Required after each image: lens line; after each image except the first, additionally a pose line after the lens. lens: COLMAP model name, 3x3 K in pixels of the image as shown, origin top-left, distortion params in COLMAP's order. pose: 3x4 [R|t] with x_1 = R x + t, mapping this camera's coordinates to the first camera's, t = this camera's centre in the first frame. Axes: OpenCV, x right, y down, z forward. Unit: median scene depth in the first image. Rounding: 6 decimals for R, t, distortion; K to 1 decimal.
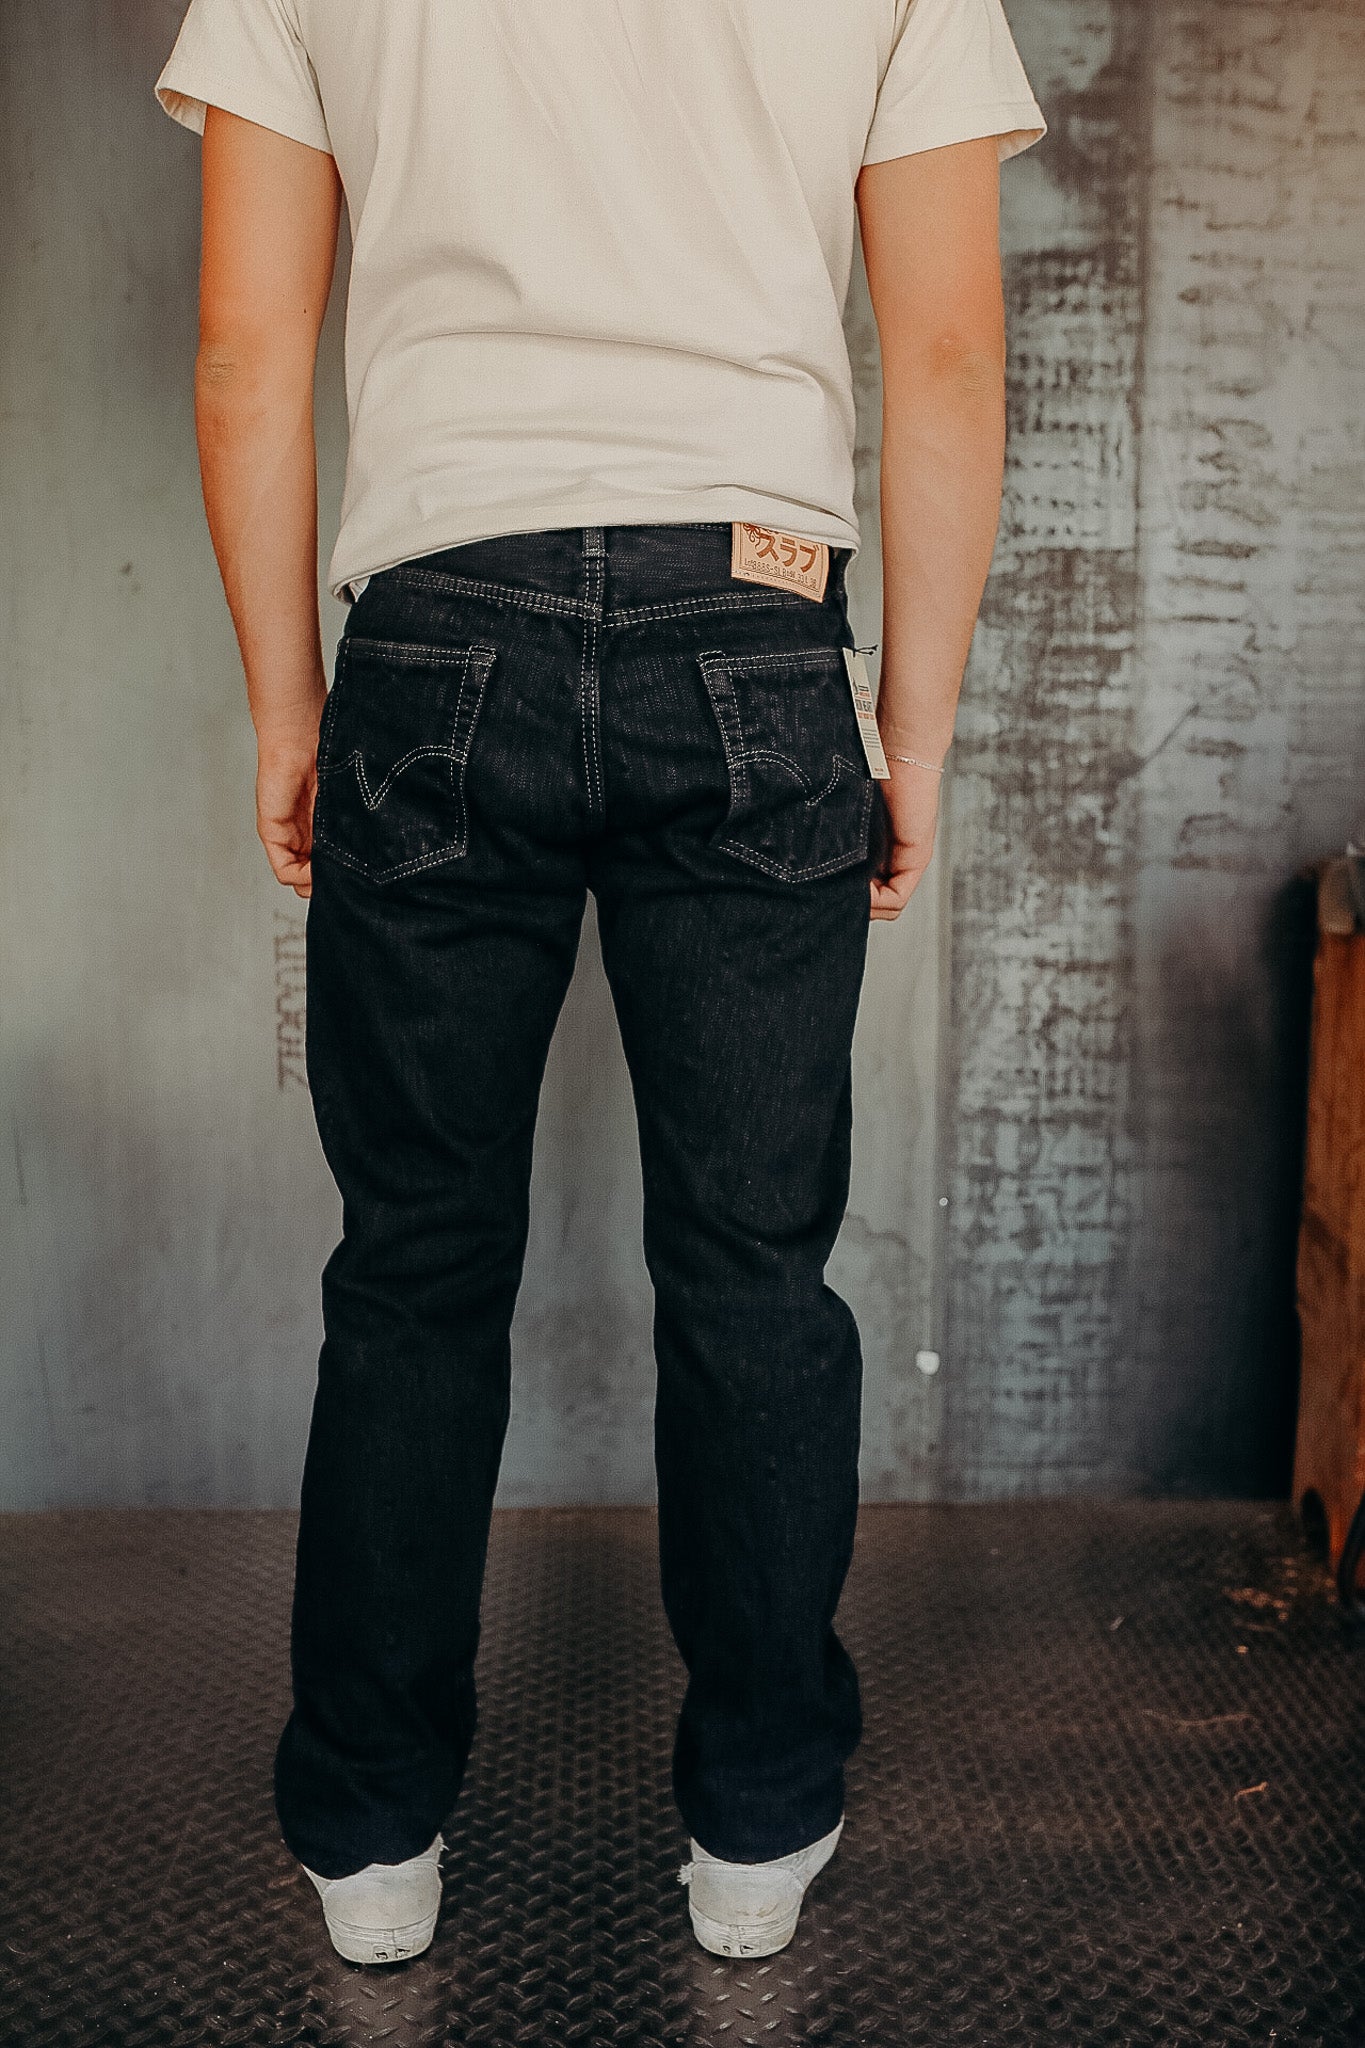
lens RADIAL K [[2454.6, 0, 682.5], [0, 2454.6, 1024.0], [0, 0, 1]] dist [0.019143, 0.025645]
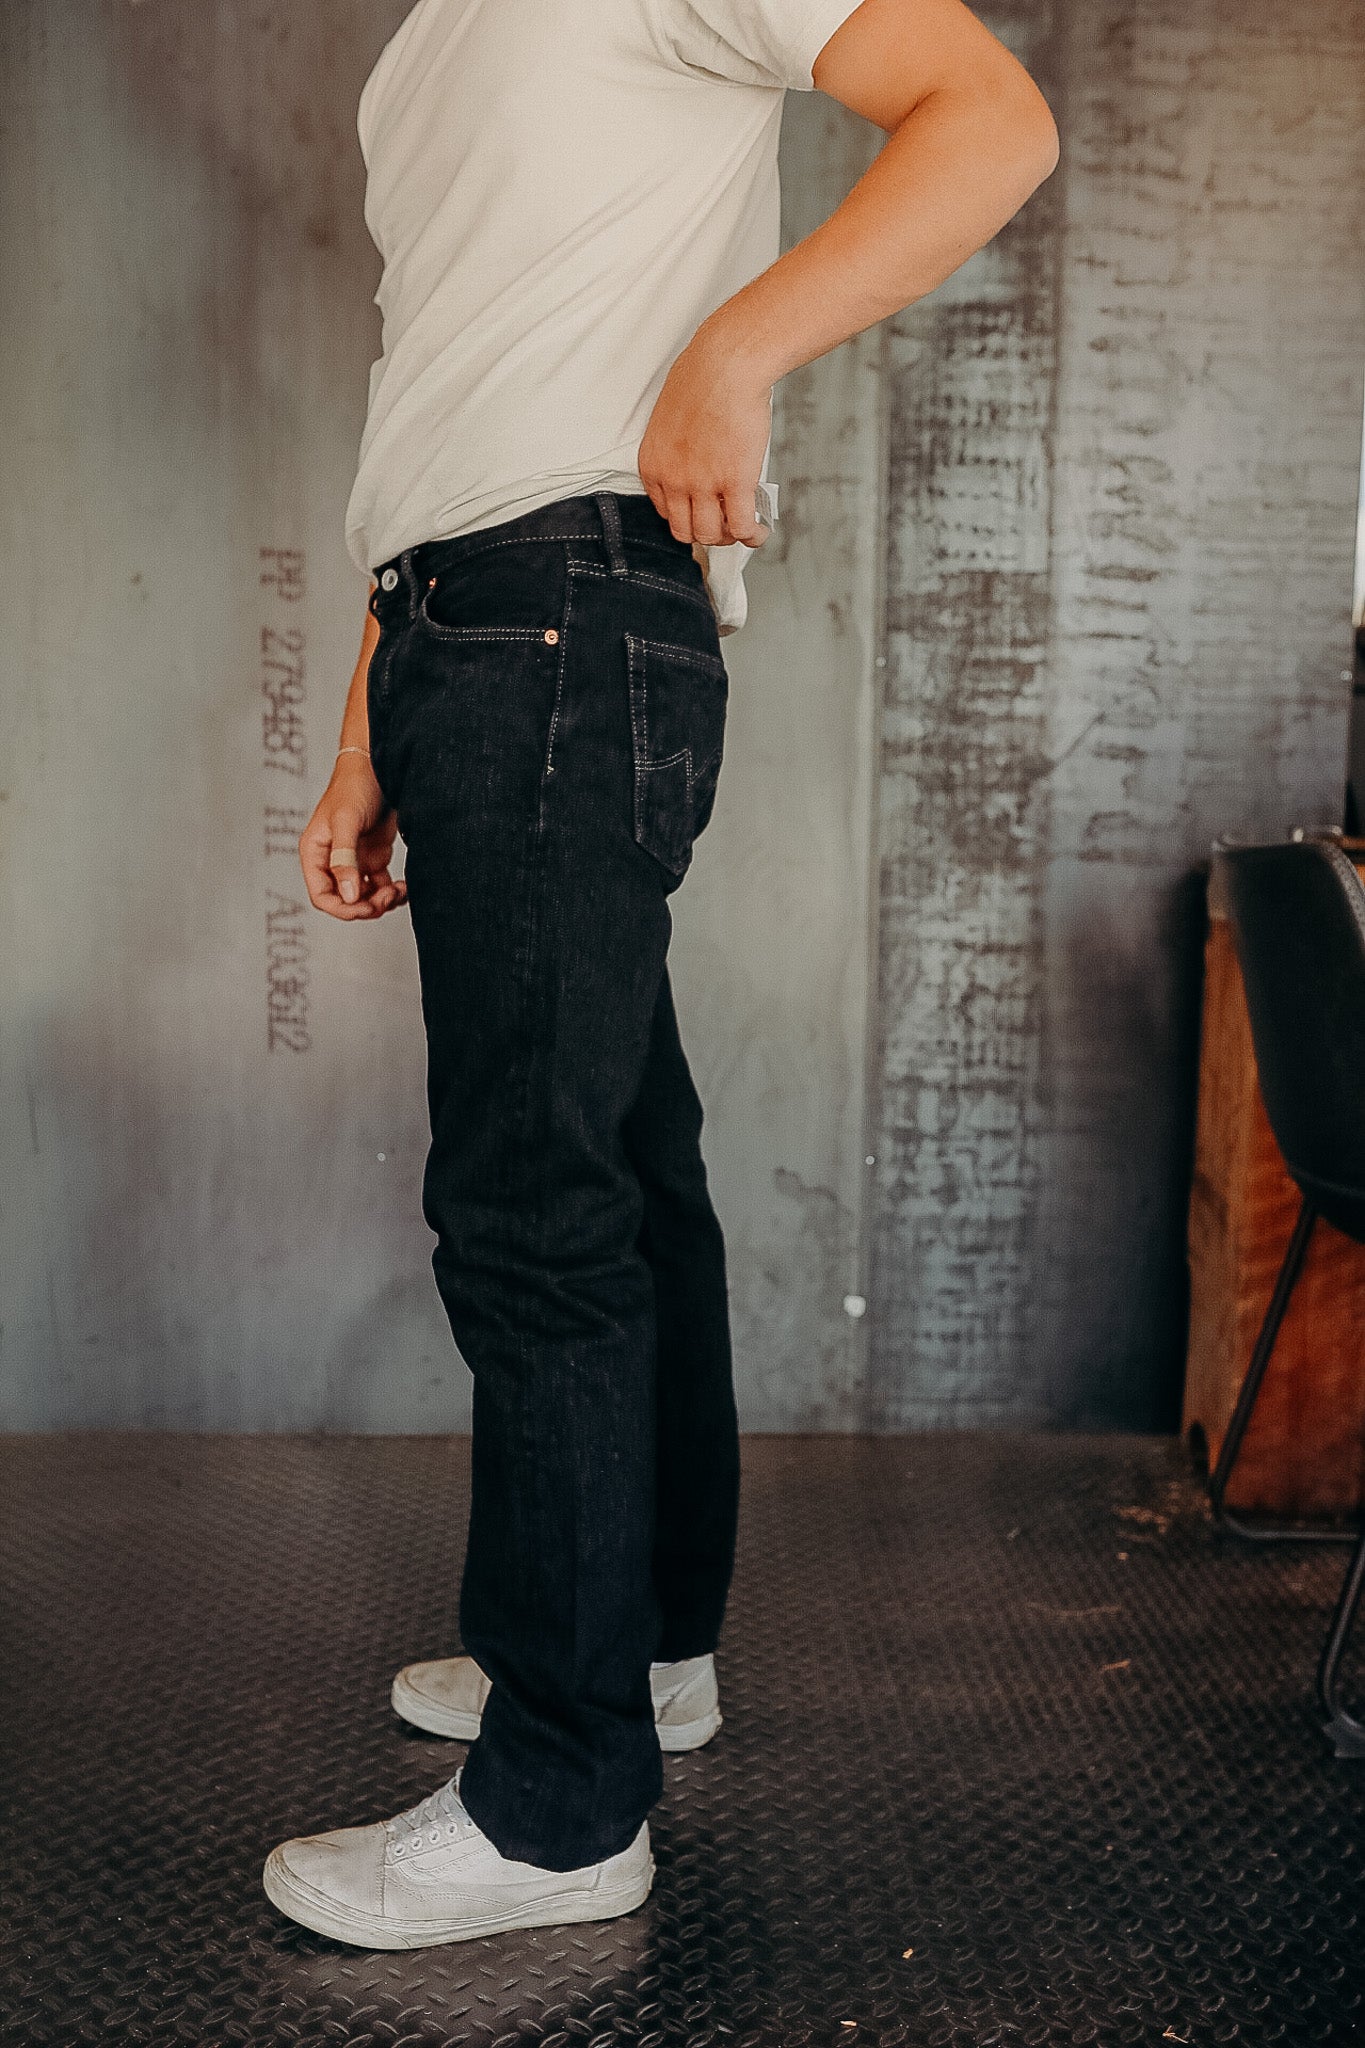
lens RADIAL K [[2454.6, 0, 682.5], [0, 2454.6, 1024.0], [0, 0, 1]] dist [0.019143, 0.025645]
pose [[0.999914, 0.011373, 0.006478, 0.014623], [-0.011388, 0.999933, 0.002210, 0.009994], [-0.006453, -0.002284, 0.999977, -0.107897]]
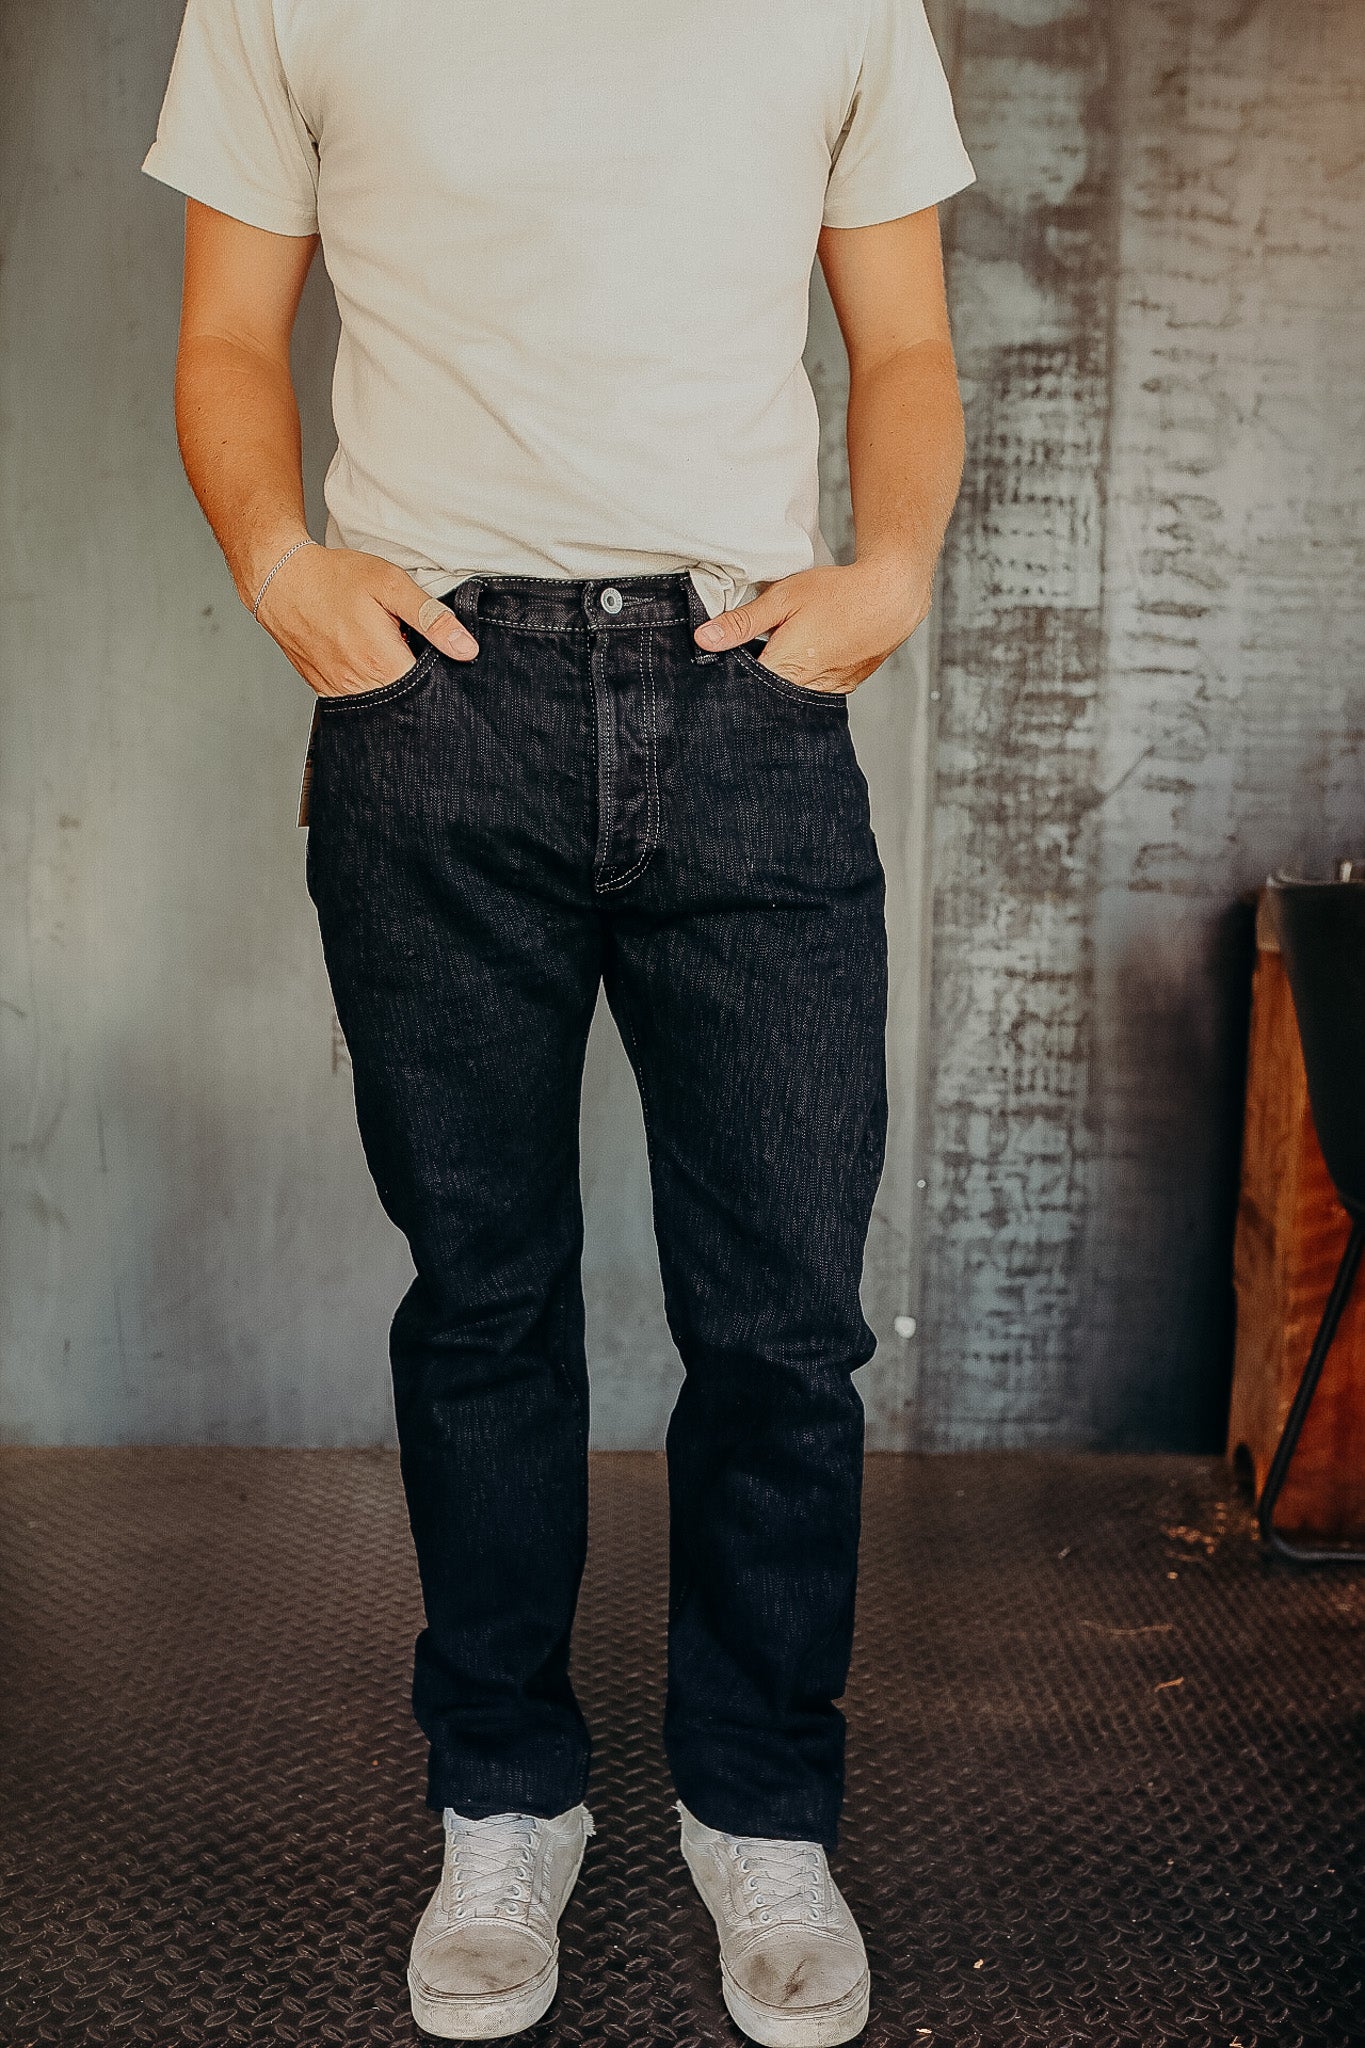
lens RADIAL K [[2450.2, 0, 682.5], [0, 2450.2, 1024.0], [0, 0, 1]] dist [0.020572, 0.023596]
pose [[0.999858, 0.016816, -0.000822, -0.003493], [-0.016817, 0.999857, -0.001796, 0.003181], [0.000792, 0.001809, 0.999998, -0.127878]]
